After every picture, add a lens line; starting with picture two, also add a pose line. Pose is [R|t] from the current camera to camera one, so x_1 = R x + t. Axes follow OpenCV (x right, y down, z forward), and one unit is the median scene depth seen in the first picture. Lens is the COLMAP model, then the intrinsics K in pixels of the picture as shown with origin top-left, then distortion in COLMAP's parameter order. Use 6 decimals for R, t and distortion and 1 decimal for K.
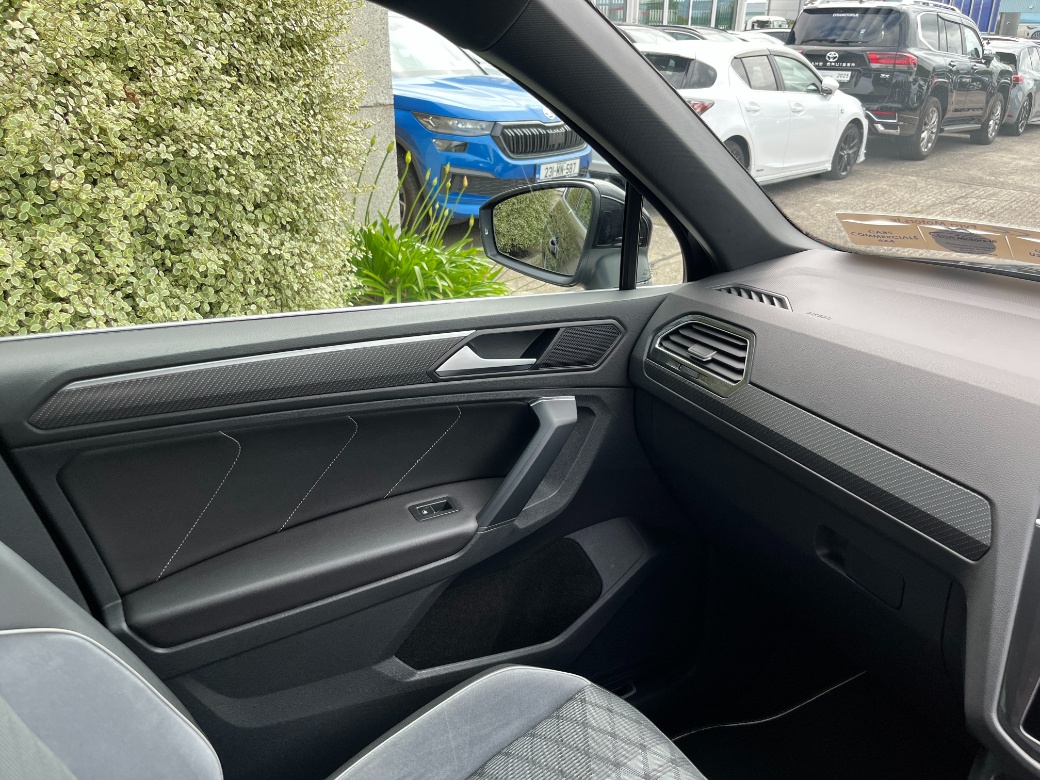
lens RADIAL K [[804.6, 0, 502.2], [0, 804.6, 385.6], [0, 0, 1]] dist [0.070142, -0.104913]
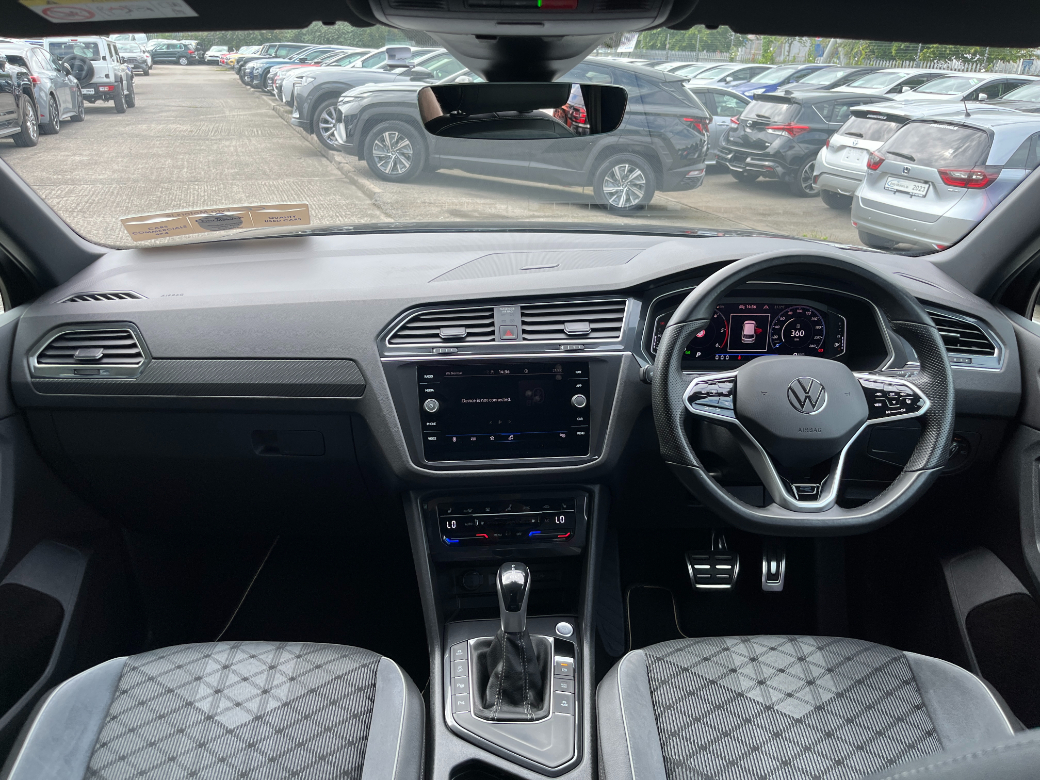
lens RADIAL K [[804.6, 0, 502.2], [0, 804.6, 385.6], [0, 0, 1]] dist [0.070142, -0.104913]
pose [[0.510848, -0.346564, 0.786720, -0.377548], [0.348309, 0.920101, 0.179150, -0.001111], [-0.785948, 0.182504, 0.590743, -0.144355]]
